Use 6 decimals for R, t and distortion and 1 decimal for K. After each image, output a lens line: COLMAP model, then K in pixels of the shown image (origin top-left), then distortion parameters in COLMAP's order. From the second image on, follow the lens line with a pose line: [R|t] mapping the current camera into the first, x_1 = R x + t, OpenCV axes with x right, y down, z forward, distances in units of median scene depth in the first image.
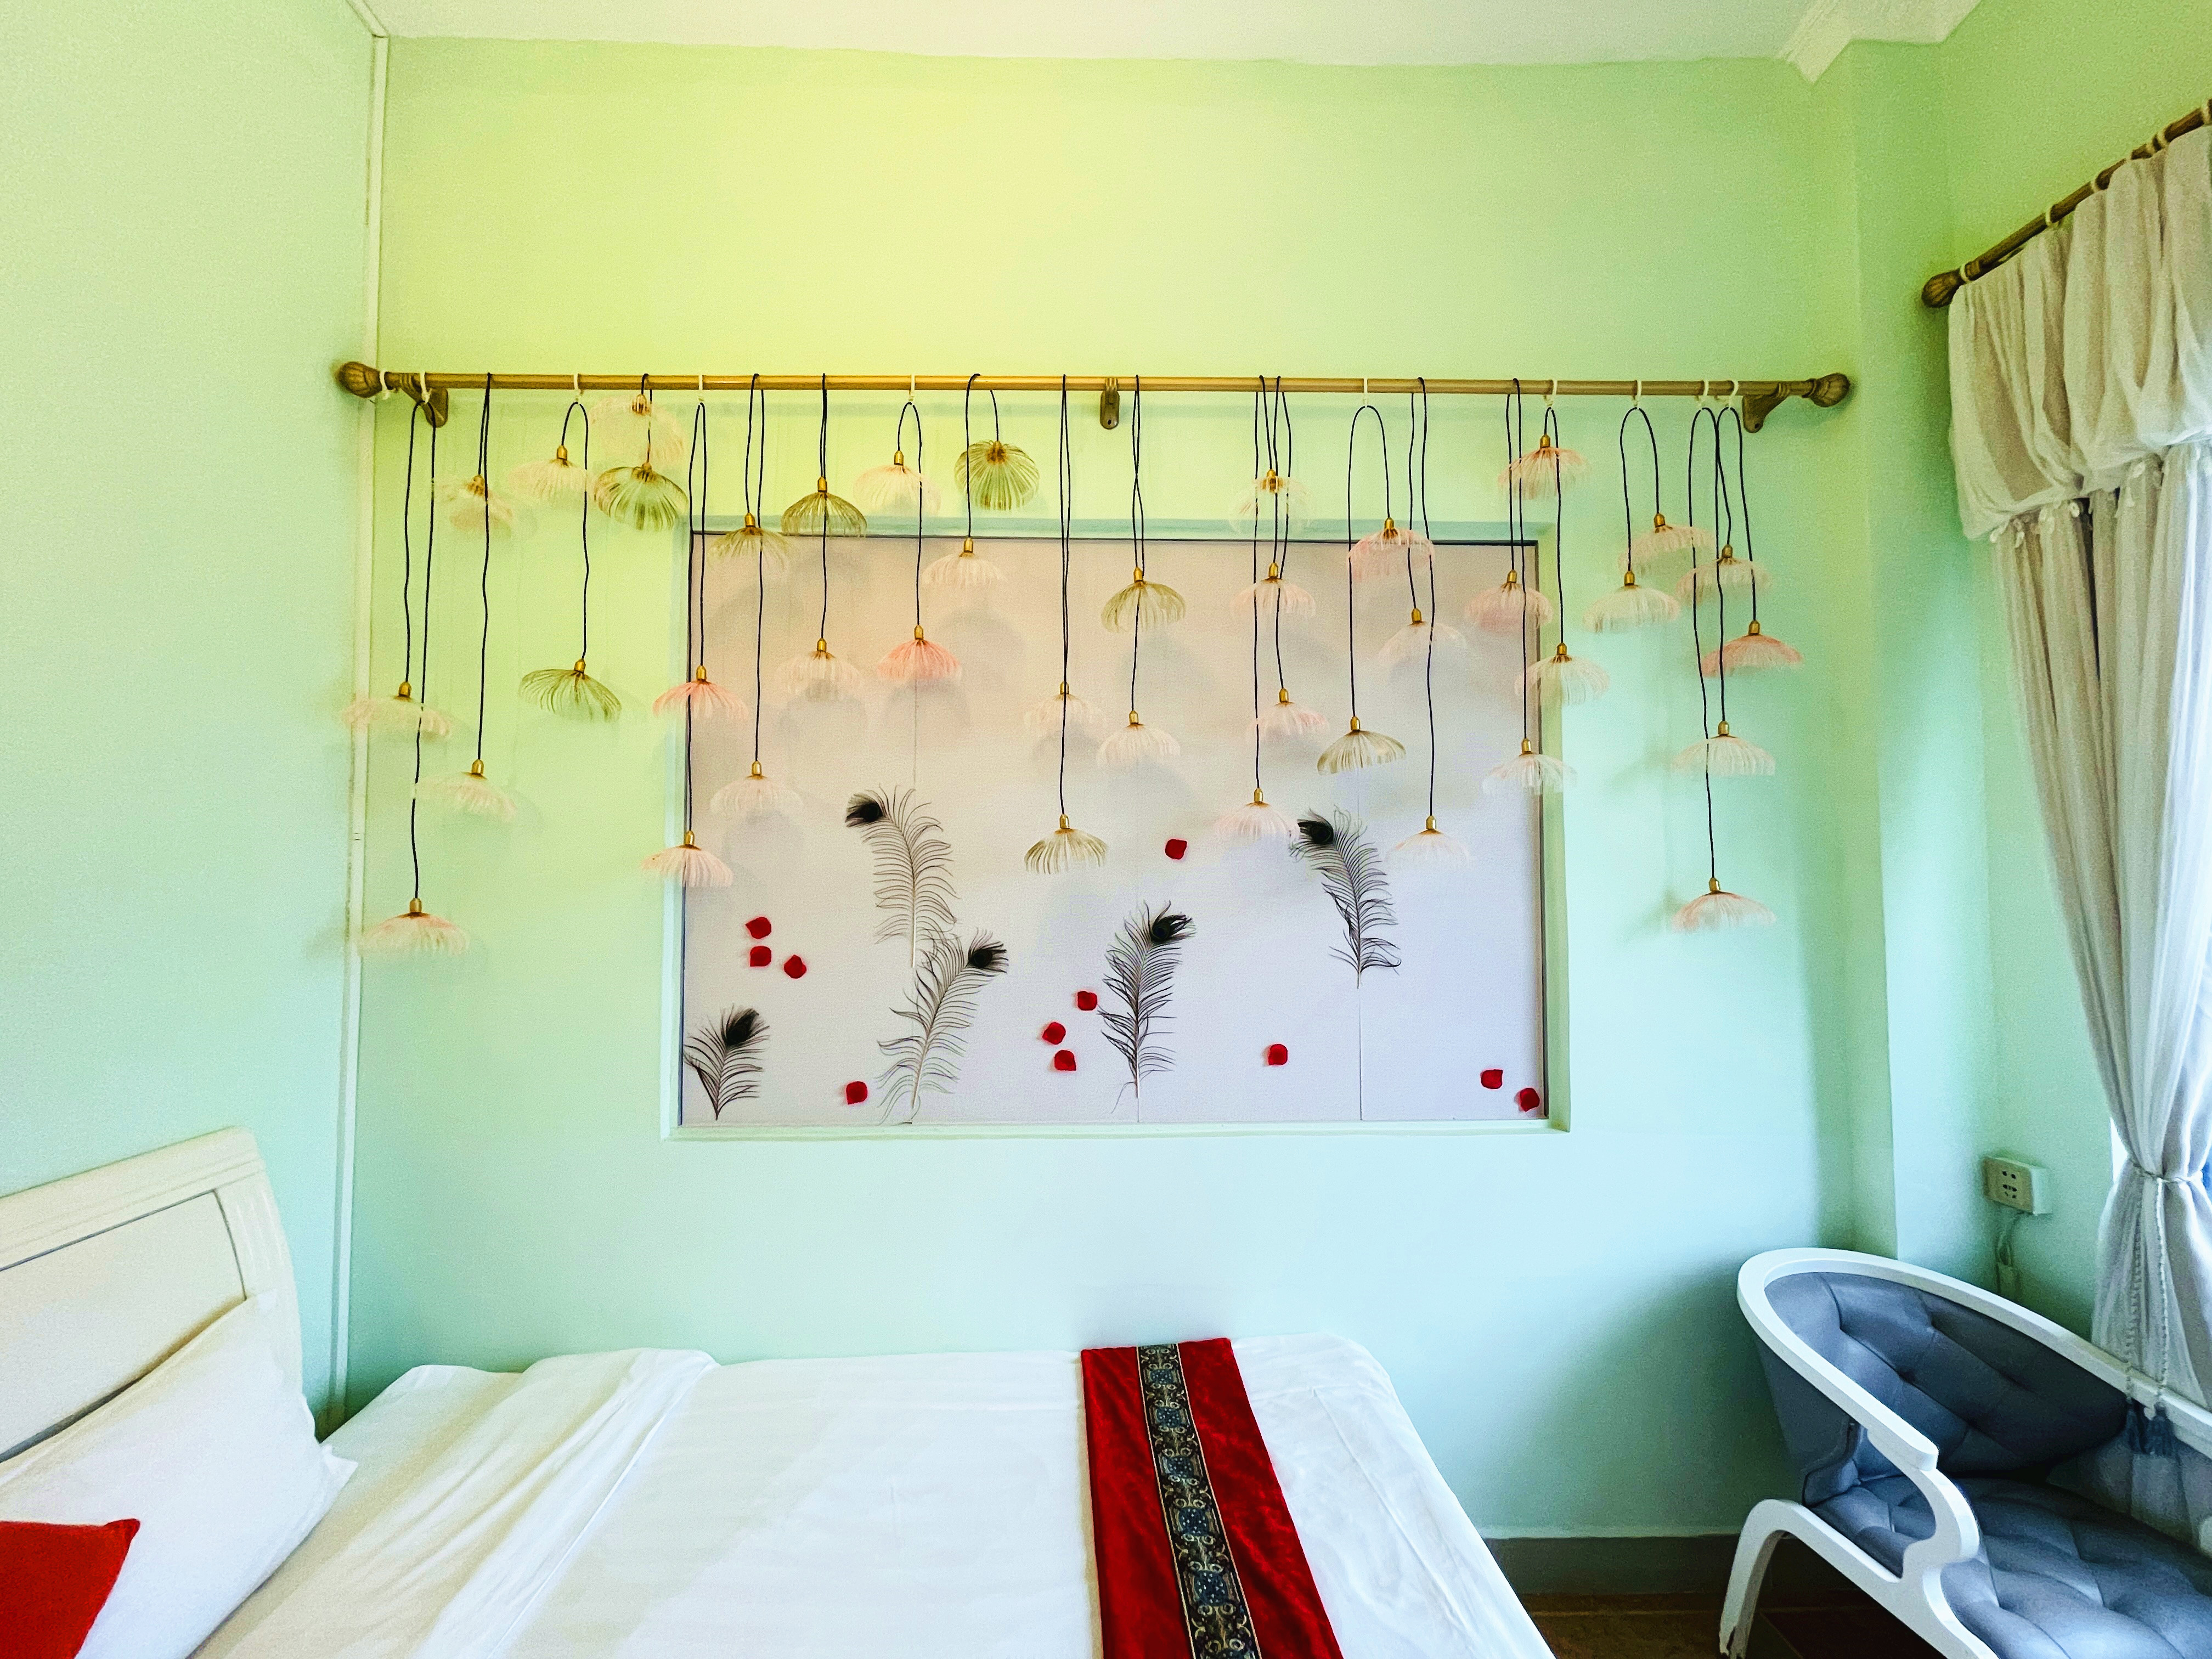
lens RADIAL K [[887.8, 0, 1113.8], [0, 887.8, 833.0], [0, 0, 1]] dist [-0.002309, -0.000340]
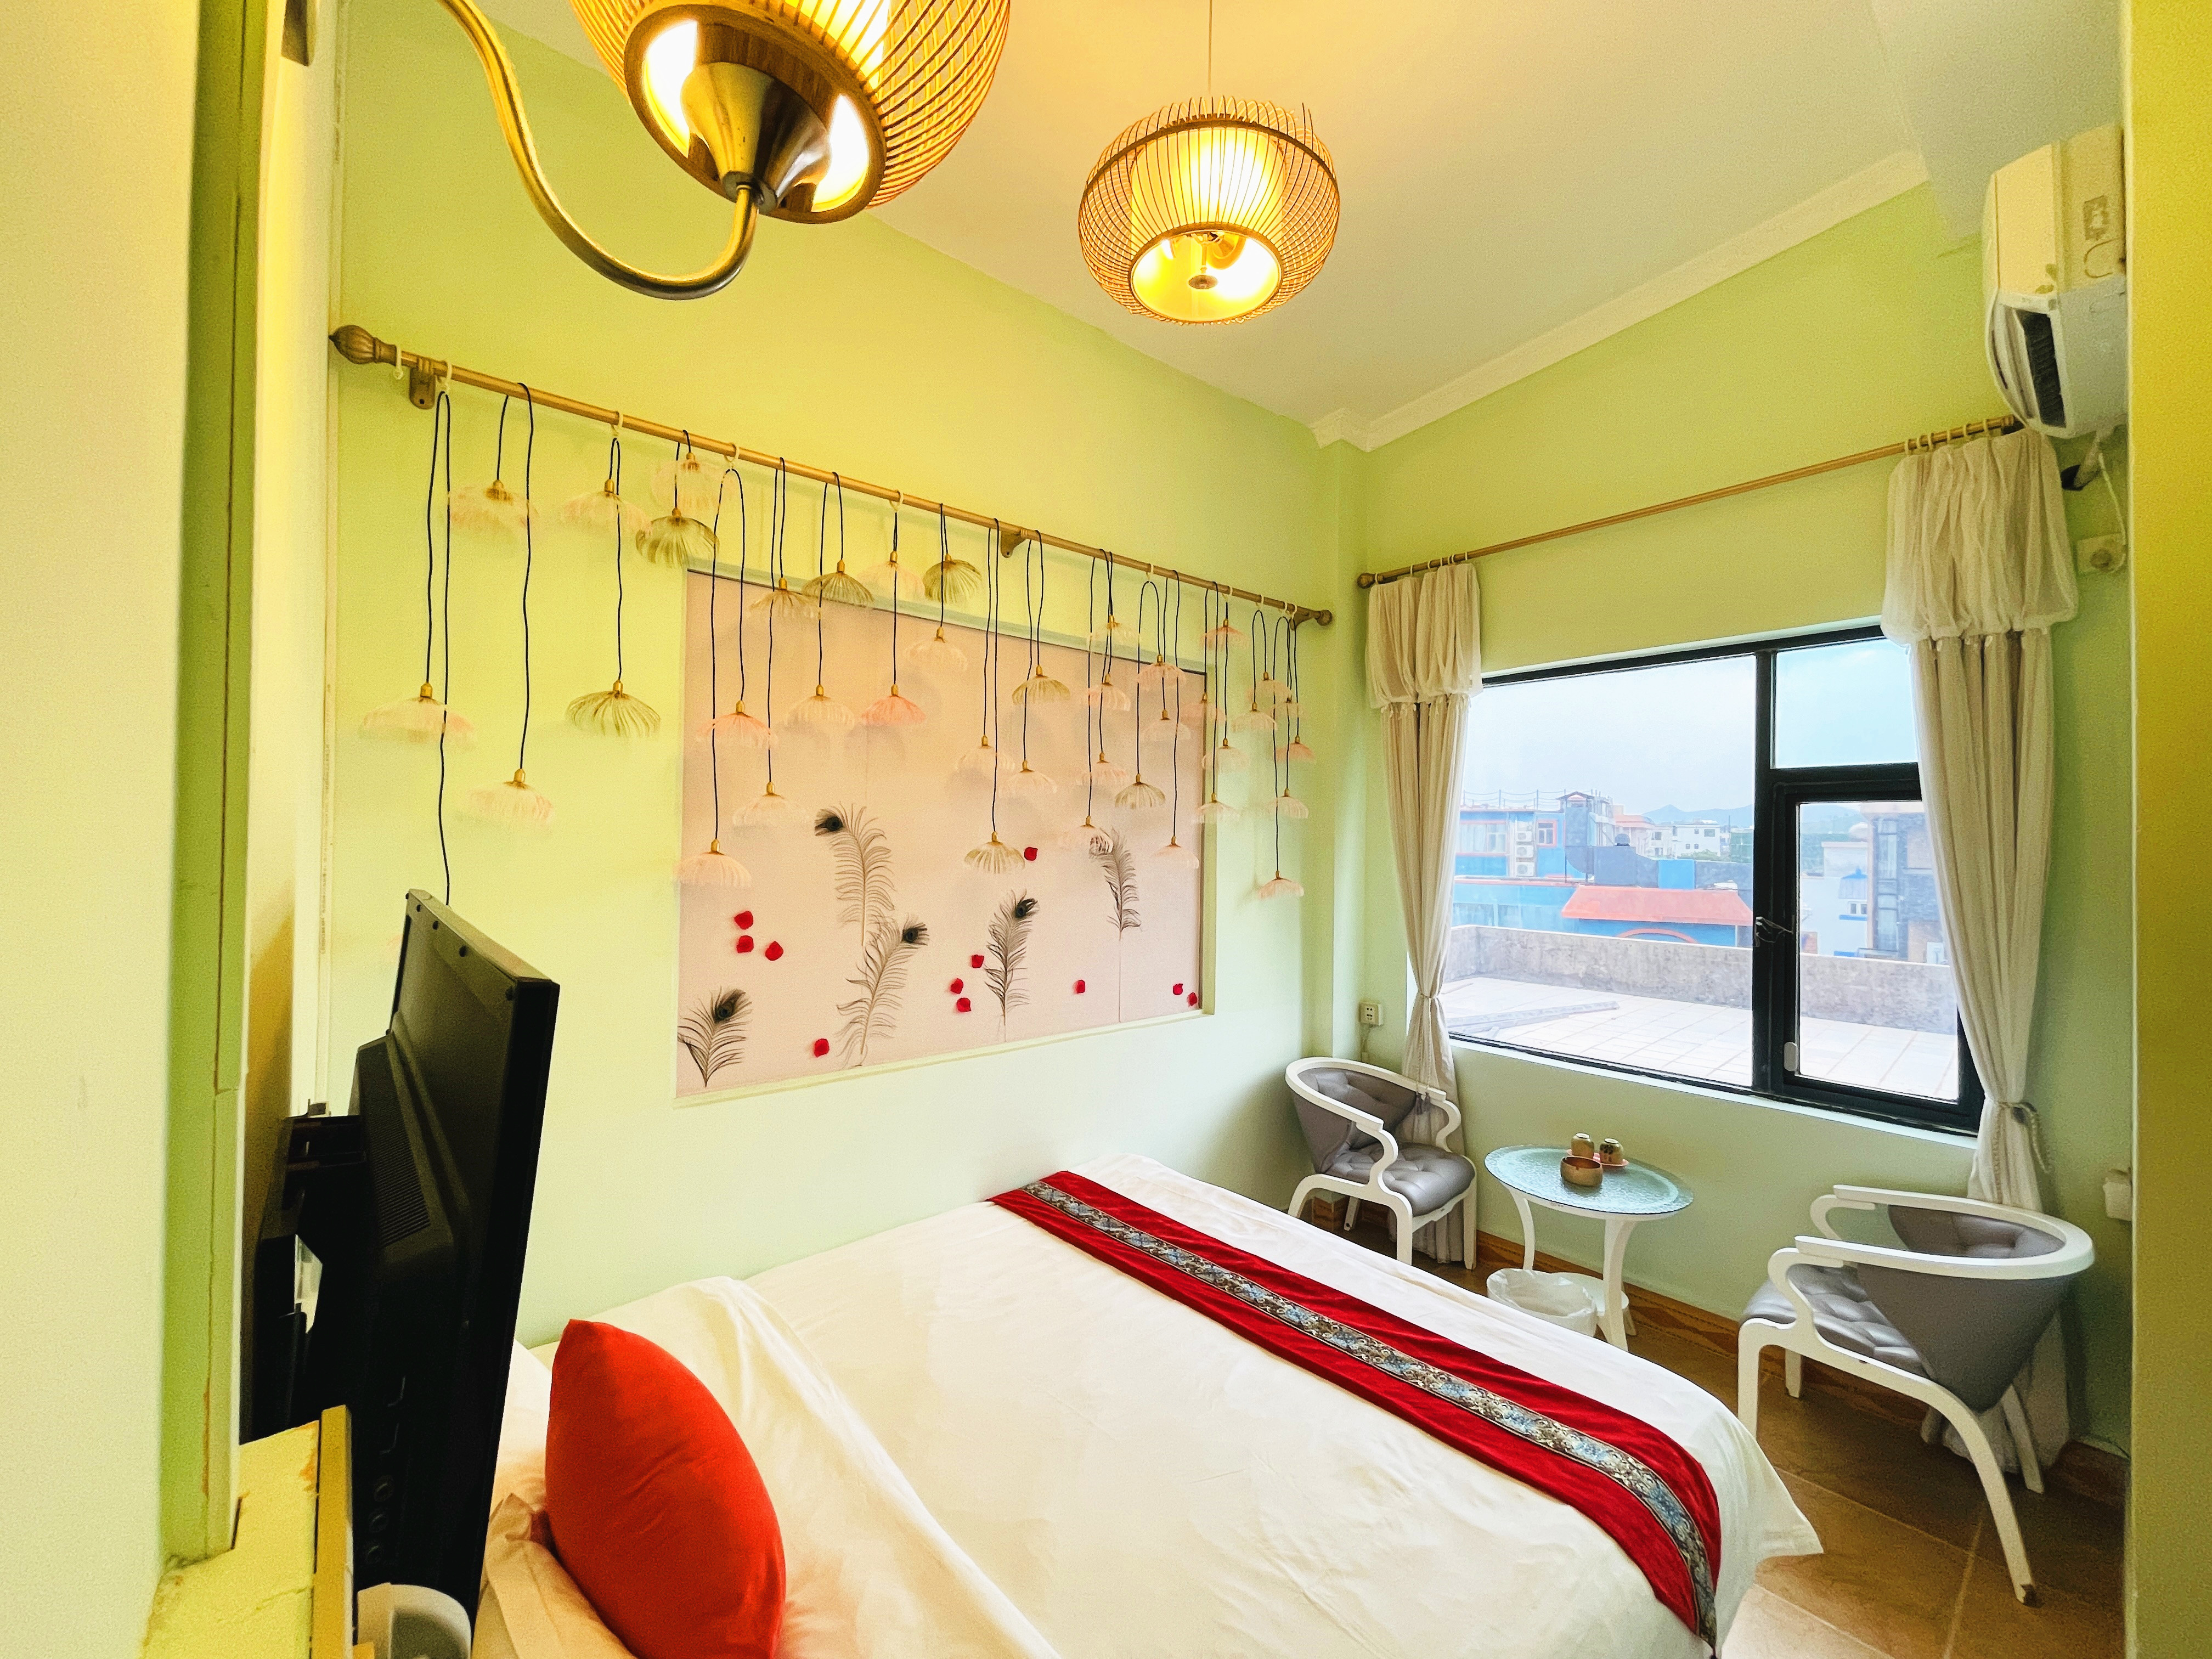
lens RADIAL K [[887.8, 0, 1088.9], [0, 887.8, 830.4], [0, 0, 1]] dist [-0.002309, -0.000340]
pose [[0.778333, 0.018549, 0.627578, -0.803984], [-0.042280, 0.998843, 0.022915, -0.060258], [-0.626426, -0.044370, 0.778217, -0.205748]]
